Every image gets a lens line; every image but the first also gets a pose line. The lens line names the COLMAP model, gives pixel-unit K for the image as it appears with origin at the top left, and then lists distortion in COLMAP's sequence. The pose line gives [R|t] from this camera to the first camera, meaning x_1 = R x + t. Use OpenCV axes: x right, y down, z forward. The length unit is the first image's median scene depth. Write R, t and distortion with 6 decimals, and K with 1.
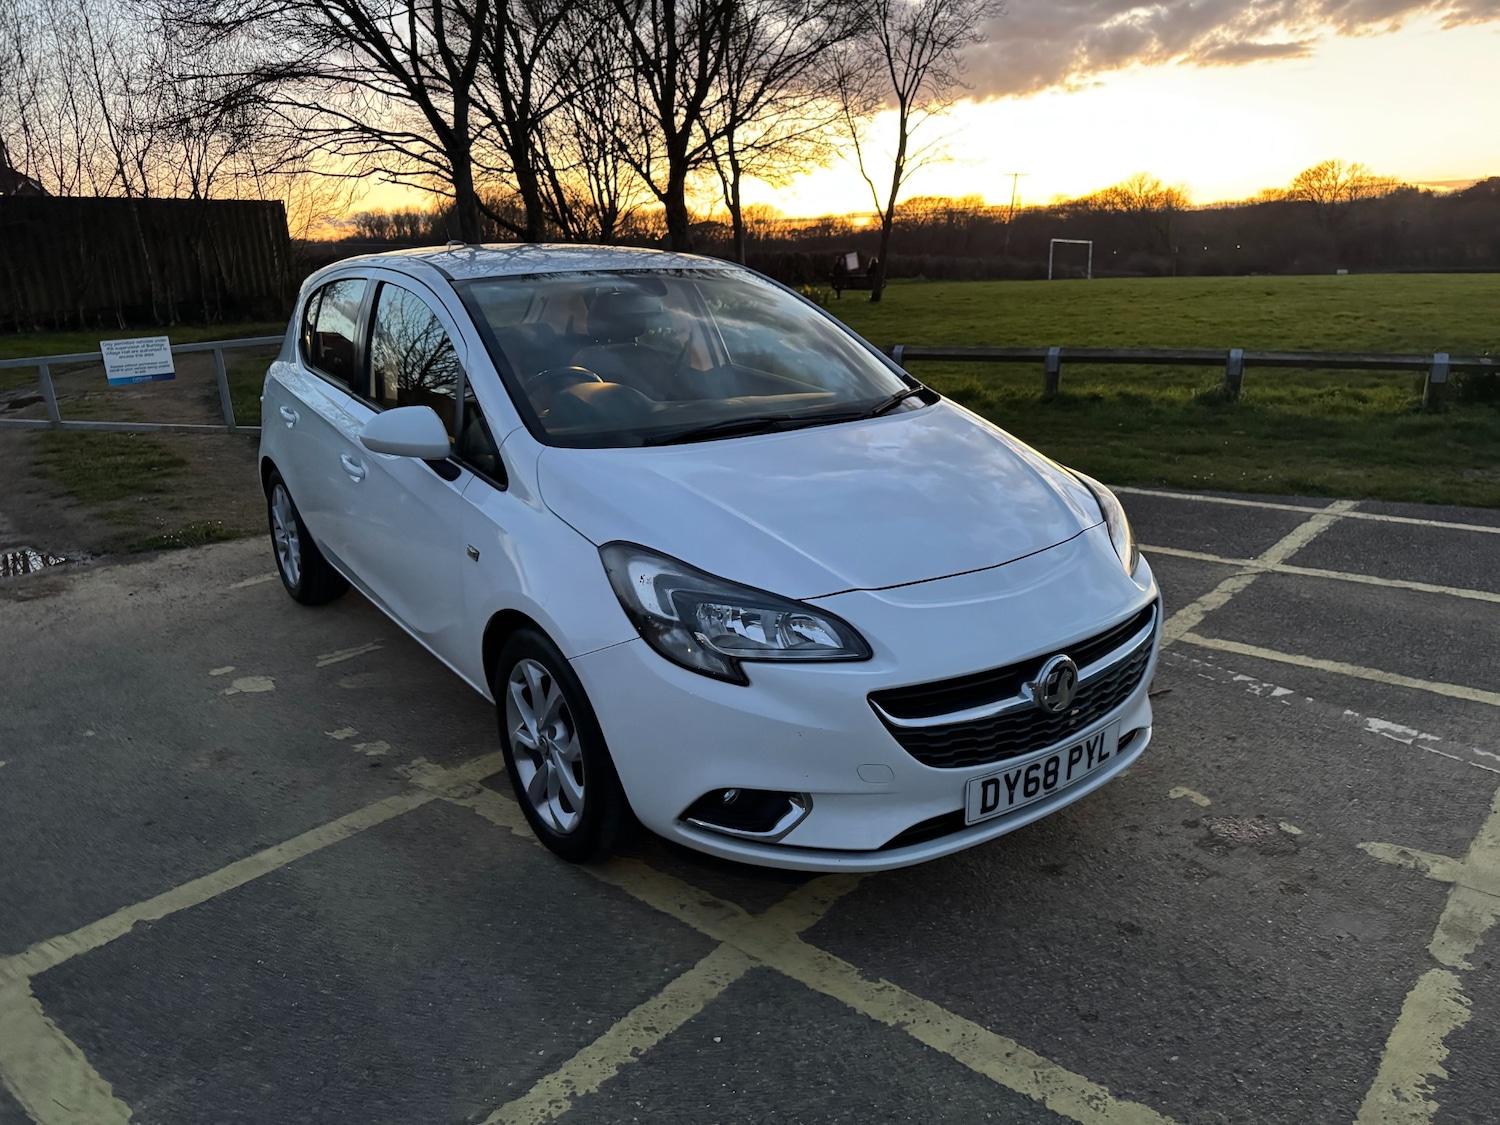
lens RADIAL K [[1056.5, 0, 750.0], [0, 1056.5, 562.5], [0, 0, 1]] dist [-0.002316, -0.001205]
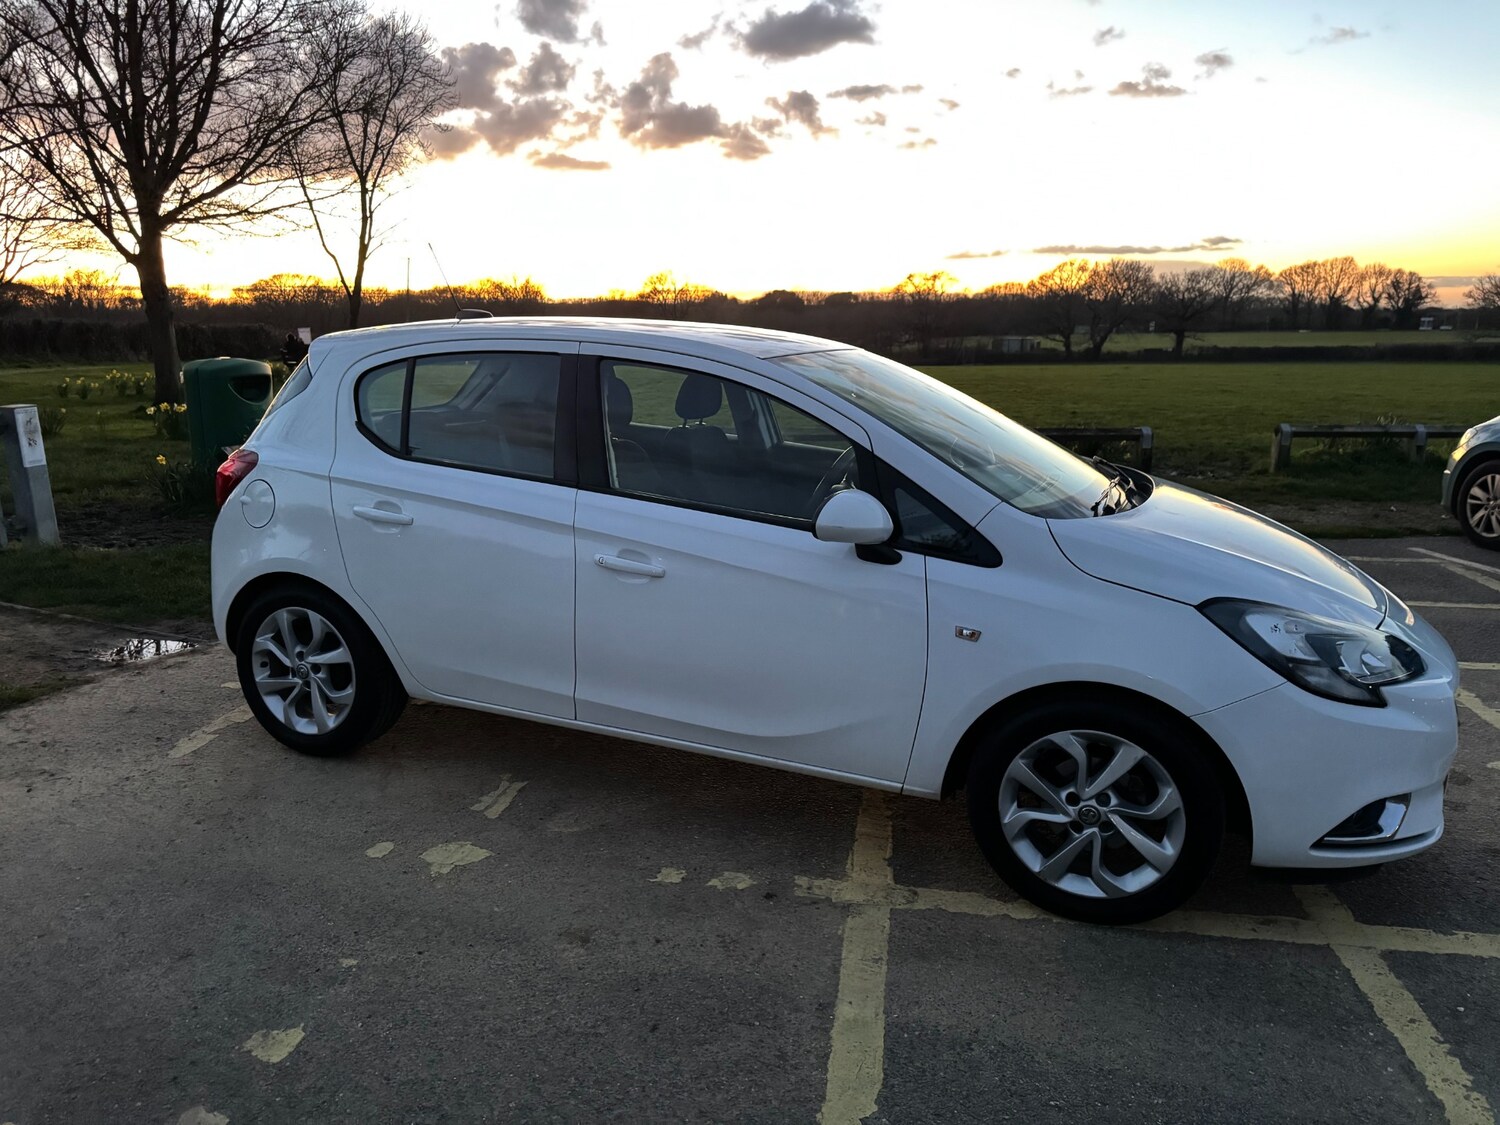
lens RADIAL K [[1040.3, 0, 743.6], [0, 1040.3, 580.7], [0, 0, 1]] dist [0.028202, -0.032735]
pose [[0.849817, -0.088922, 0.519522, -0.809570], [0.117823, 0.992773, -0.022806, -0.053040], [-0.513740, 0.080593, 0.854152, 0.249385]]
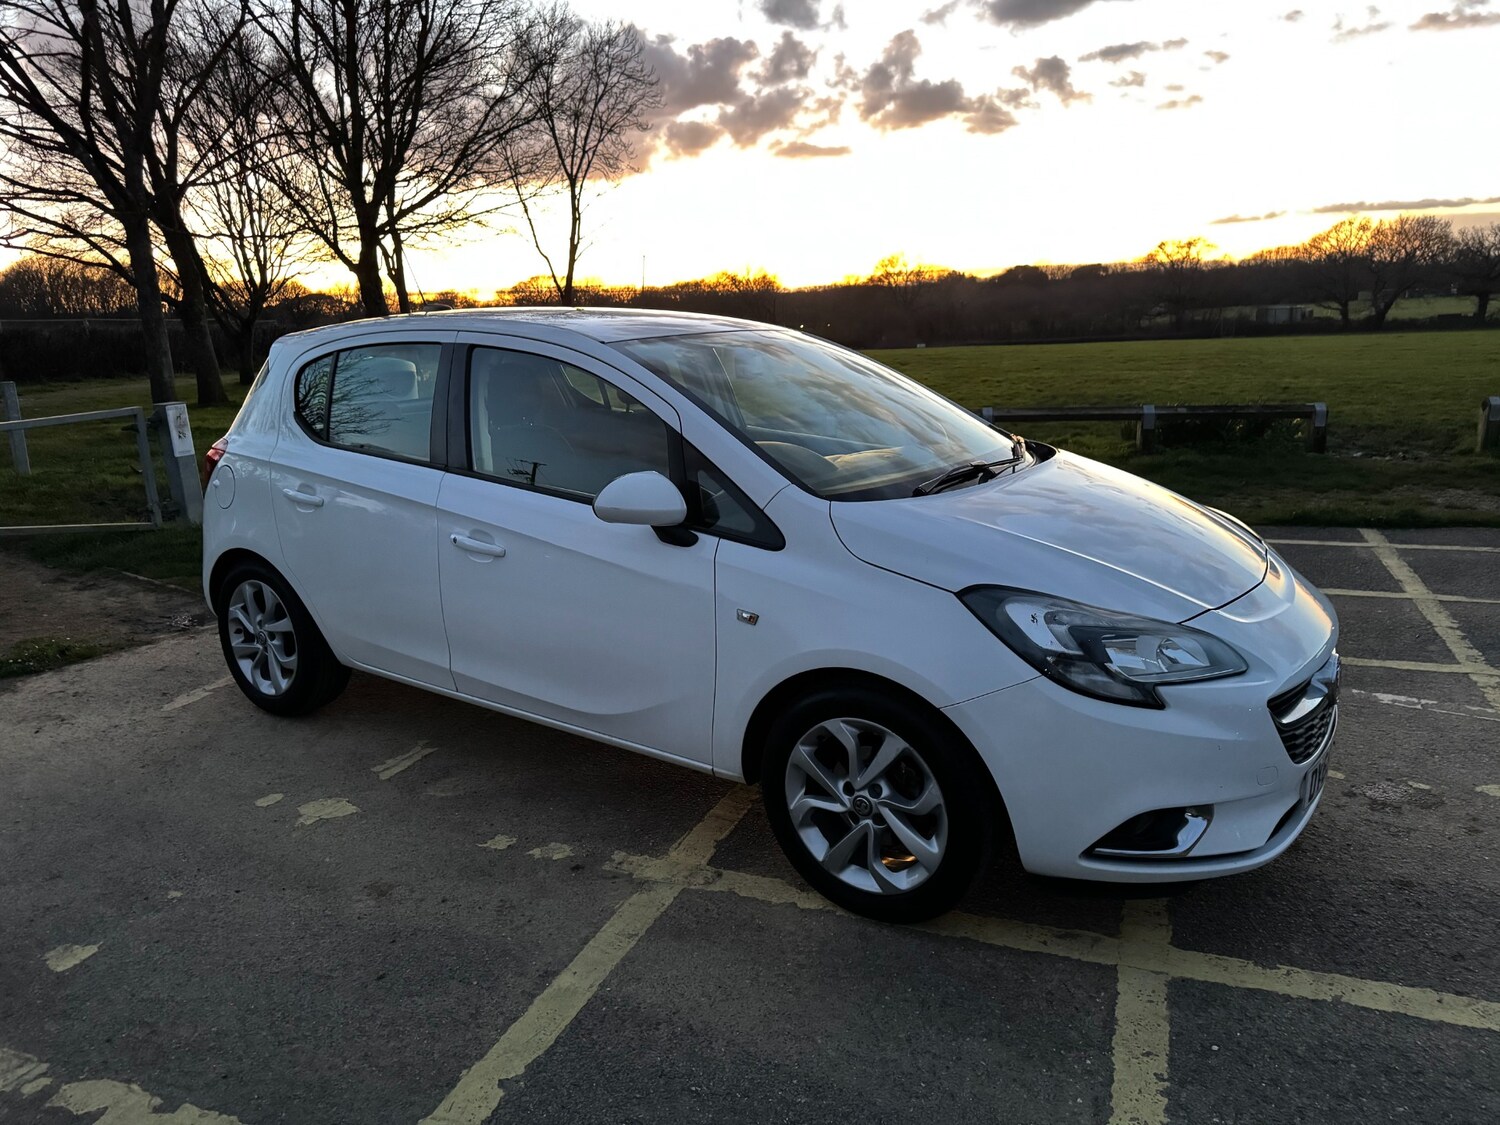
lens RADIAL K [[1040.3, 0, 743.6], [0, 1040.3, 580.7], [0, 0, 1]] dist [0.028202, -0.032735]
pose [[0.943506, -0.079284, 0.321732, -0.492627], [0.094729, 0.994969, -0.032610, -0.010910], [-0.317528, 0.061245, 0.946269, 0.093024]]
